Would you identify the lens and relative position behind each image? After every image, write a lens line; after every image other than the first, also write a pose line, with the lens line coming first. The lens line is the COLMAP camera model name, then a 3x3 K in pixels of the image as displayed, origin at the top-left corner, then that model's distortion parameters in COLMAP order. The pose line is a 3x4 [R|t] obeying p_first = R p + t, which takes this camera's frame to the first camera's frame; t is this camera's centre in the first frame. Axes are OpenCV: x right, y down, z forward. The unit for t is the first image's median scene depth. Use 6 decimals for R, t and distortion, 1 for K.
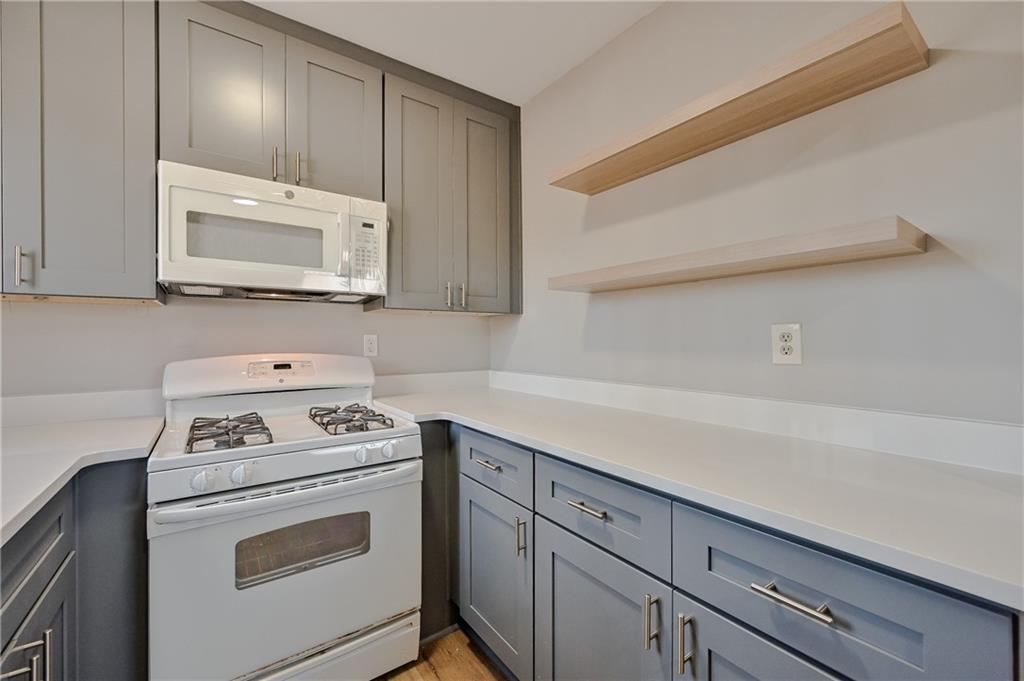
lens RADIAL K [[405.5, 0, 514.7], [0, 405.5, 339.2], [0, 0, 1]] dist [-0.000200, 0.000080]
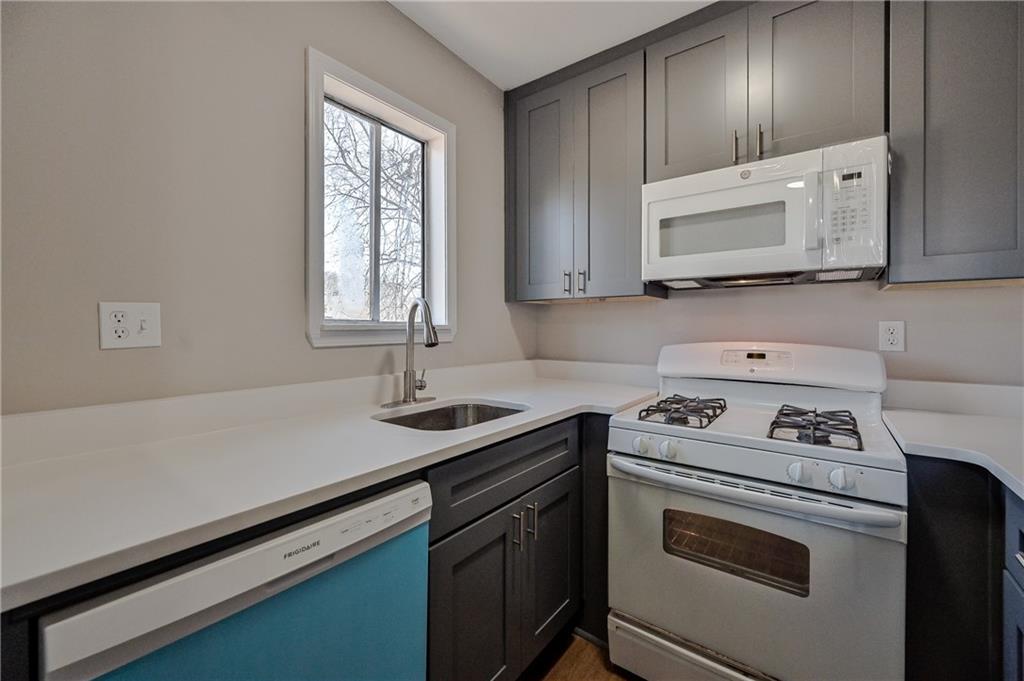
lens RADIAL K [[427.2, 0, 510.7], [0, 427.2, 322.2], [0, 0, 1]] dist [0.001092, 0.000115]
pose [[0.297776, -0.010330, -0.954580, 0.231956], [-0.003712, 0.999921, -0.011978, 0.002768], [0.954629, 0.007110, 0.297714, 0.180871]]
